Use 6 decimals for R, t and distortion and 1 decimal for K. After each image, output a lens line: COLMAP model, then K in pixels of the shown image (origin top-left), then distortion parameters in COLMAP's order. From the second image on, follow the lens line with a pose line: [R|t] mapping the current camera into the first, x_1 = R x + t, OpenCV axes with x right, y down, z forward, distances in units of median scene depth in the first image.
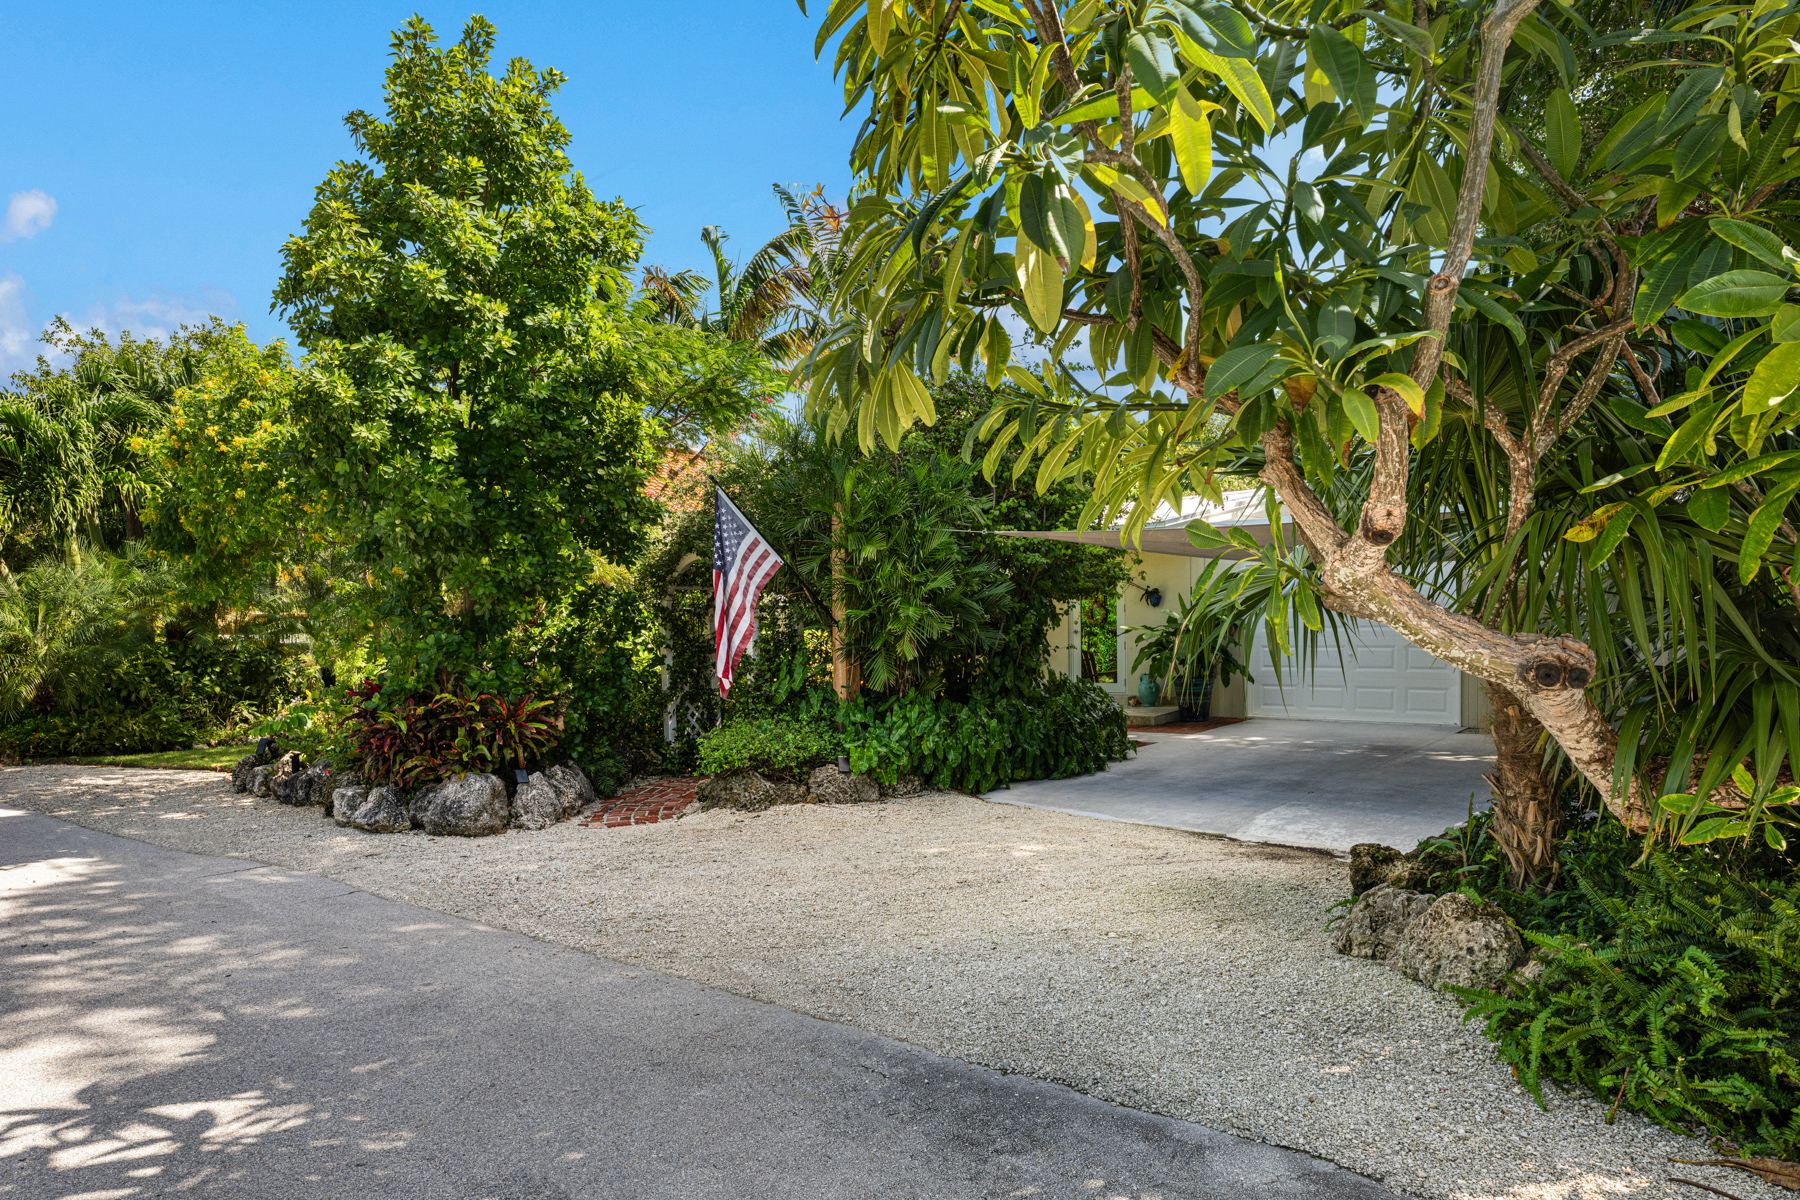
lens RADIAL K [[1119.0, 0, 896.8], [0, 1119.0, 661.6], [0, 0, 1]] dist [-0.002990, -0.000399]
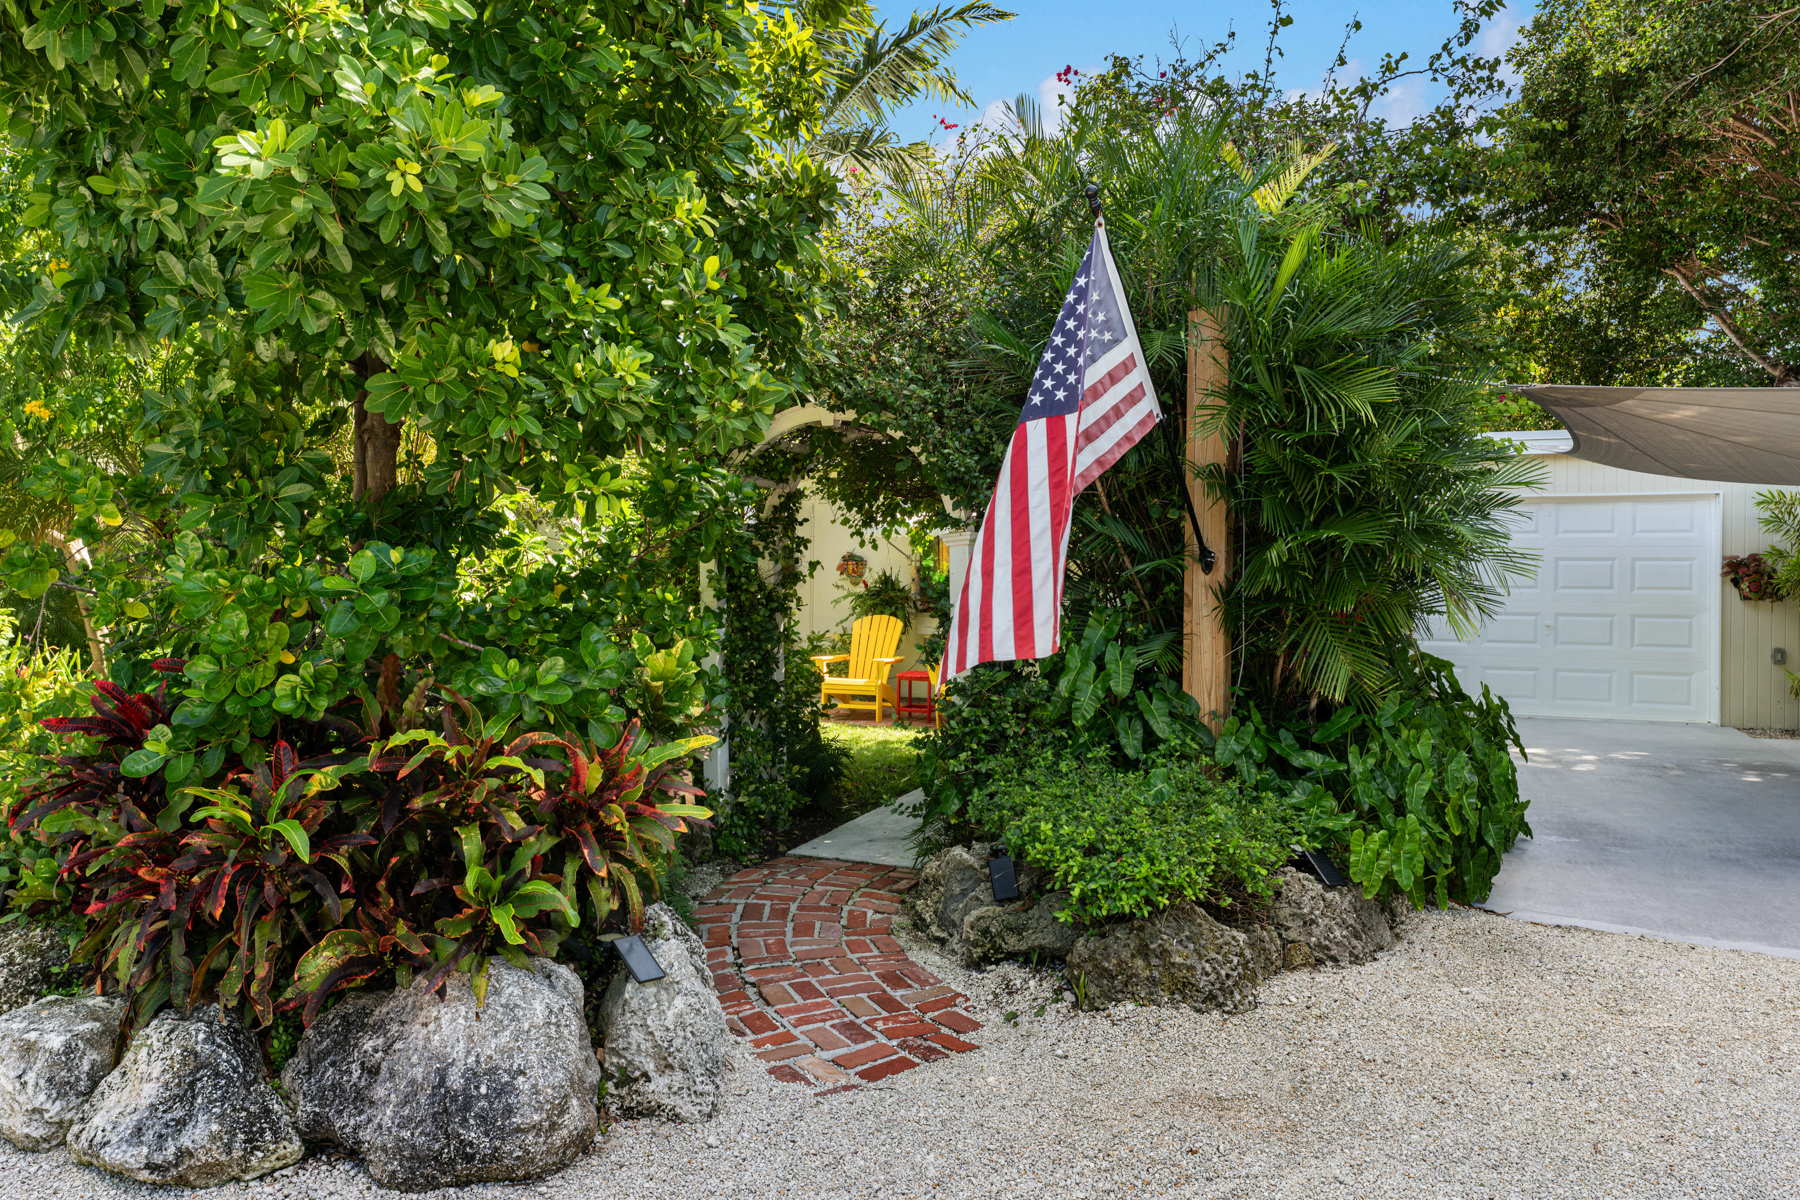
lens RADIAL K [[1196.5, 0, 900.0], [0, 1196.5, 600.0], [0, 0, 1]] dist [0.001627, 0.001224]
pose [[0.956199, 0.016755, 0.292238, -0.344714], [-0.012056, 0.999768, -0.017876, -0.004800], [-0.292470, 0.013570, 0.956179, 0.574254]]
